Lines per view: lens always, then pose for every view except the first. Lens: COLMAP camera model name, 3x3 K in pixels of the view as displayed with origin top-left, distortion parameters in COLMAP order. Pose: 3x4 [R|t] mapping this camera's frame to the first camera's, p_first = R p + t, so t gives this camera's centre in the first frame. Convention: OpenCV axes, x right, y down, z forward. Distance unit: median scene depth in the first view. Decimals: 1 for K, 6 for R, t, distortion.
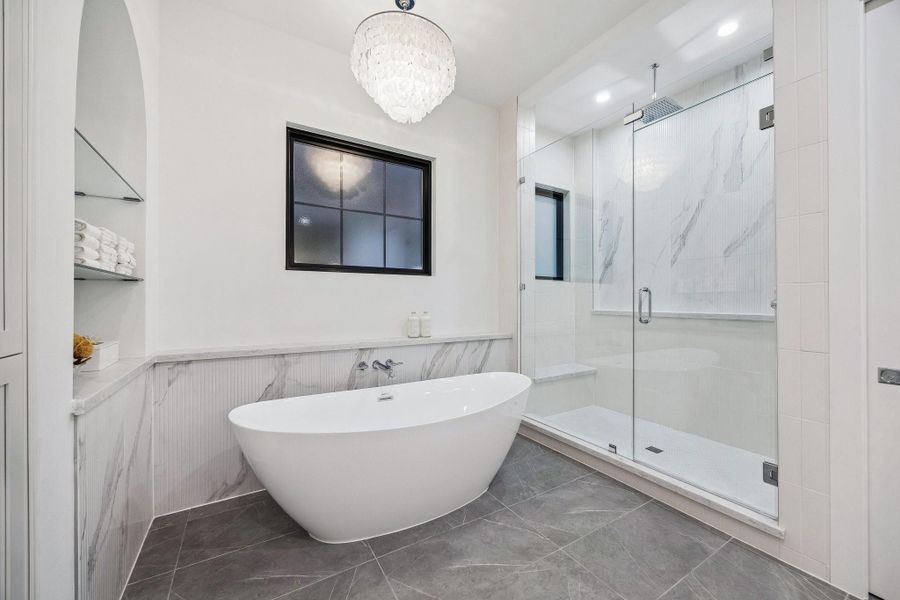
lens RADIAL K [[349.3, 0, 453.5], [0, 349.3, 299.6], [0, 0, 1]] dist [-0.000310, 0.000226]
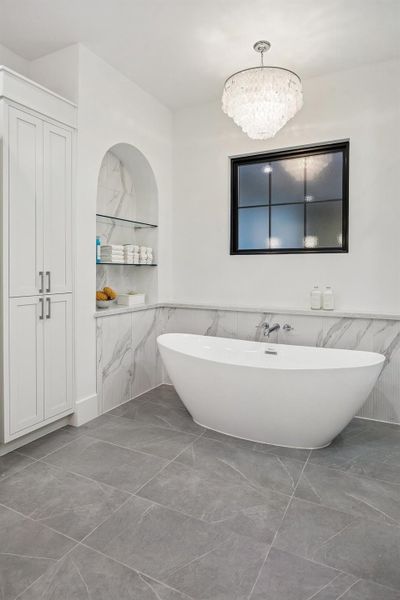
lens RADIAL K [[361.7, 0, 200.0], [0, 361.7, 271.9], [0, 0, 1]] dist [-0.010711, -0.001078]
pose [[0.514662, 0.009296, -0.857342, 0.807040], [0.004099, 0.999903, 0.013303, -0.034143], [0.857383, -0.010361, 0.514574, 0.091506]]
